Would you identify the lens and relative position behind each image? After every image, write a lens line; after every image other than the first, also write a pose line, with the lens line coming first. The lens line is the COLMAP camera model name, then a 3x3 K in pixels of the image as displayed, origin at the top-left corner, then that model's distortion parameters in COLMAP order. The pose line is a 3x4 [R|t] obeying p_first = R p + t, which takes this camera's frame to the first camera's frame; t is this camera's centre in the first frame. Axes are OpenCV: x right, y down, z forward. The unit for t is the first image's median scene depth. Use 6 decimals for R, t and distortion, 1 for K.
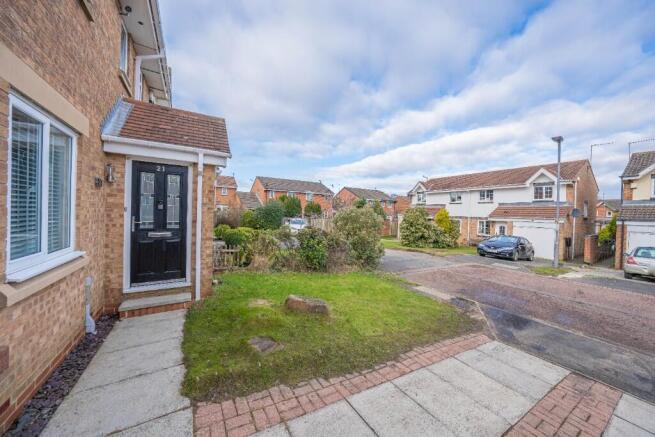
lens RADIAL K [[223.9, 0, 327.7], [0, 223.9, 217.0], [0, 0, 1]] dist [-0.009380, 0.000161]
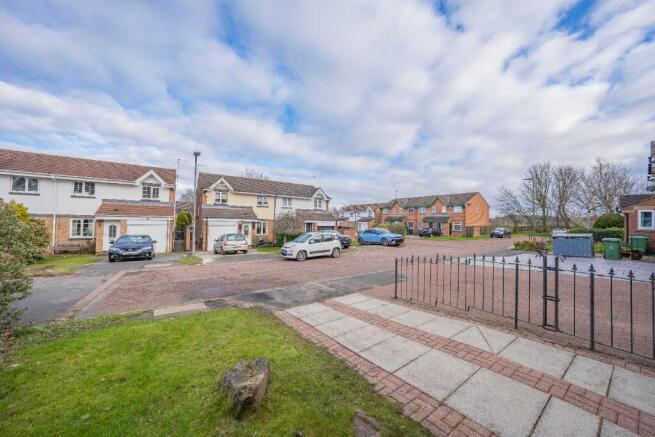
lens RADIAL K [[223.9, 0, 327.7], [0, 223.9, 217.0], [0, 0, 1]] dist [-0.009380, 0.000161]
pose [[-0.032792, -0.011530, 0.999396, -0.182814], [-0.006817, 0.999913, 0.011312, -0.011667], [-0.999439, -0.006441, -0.032867, 0.223493]]
